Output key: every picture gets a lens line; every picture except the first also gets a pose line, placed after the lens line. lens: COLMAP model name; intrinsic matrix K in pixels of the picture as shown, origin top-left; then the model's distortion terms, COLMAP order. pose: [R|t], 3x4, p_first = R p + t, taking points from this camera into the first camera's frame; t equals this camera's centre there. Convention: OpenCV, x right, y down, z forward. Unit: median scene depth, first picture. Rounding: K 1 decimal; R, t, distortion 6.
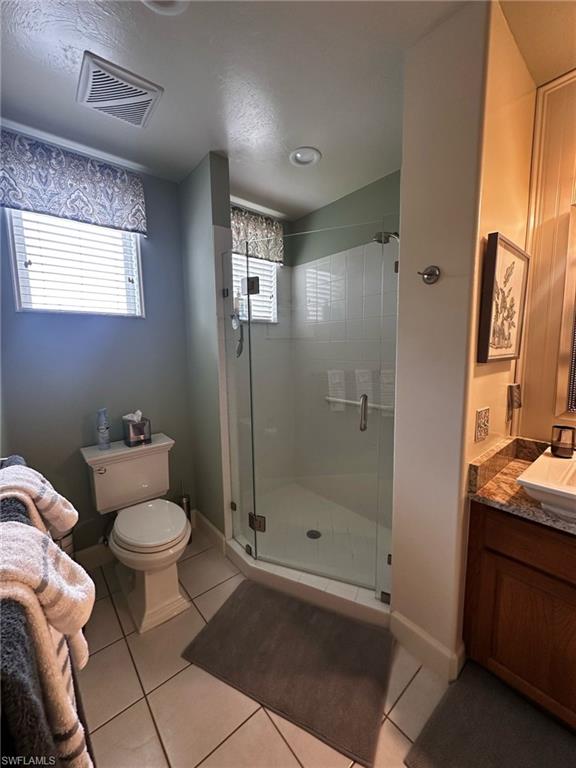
lens RADIAL K [[305.3, 0, 289.4], [0, 305.3, 385.3], [0, 0, 1]] dist [-0.004395, 0.000755]
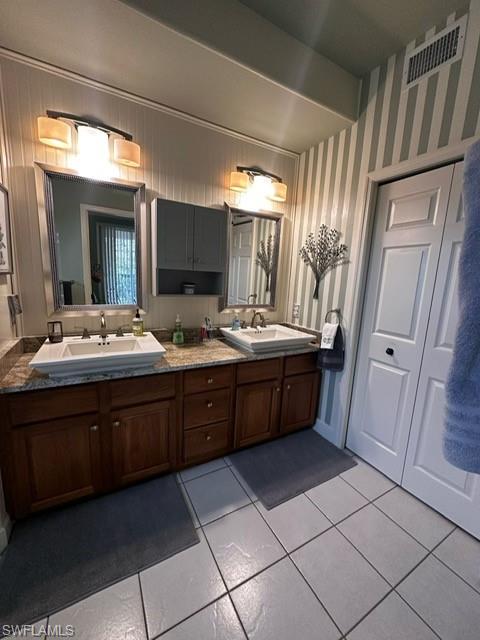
lens RADIAL K [[254.4, 0, 241.2], [0, 254.4, 320.4], [0, 0, 1]] dist [-0.004395, 0.000755]
pose [[0.191057, -0.142361, 0.971201, -0.094919], [0.063129, 0.989161, 0.132575, 0.020956], [-0.979547, 0.035981, 0.197973, -0.103210]]
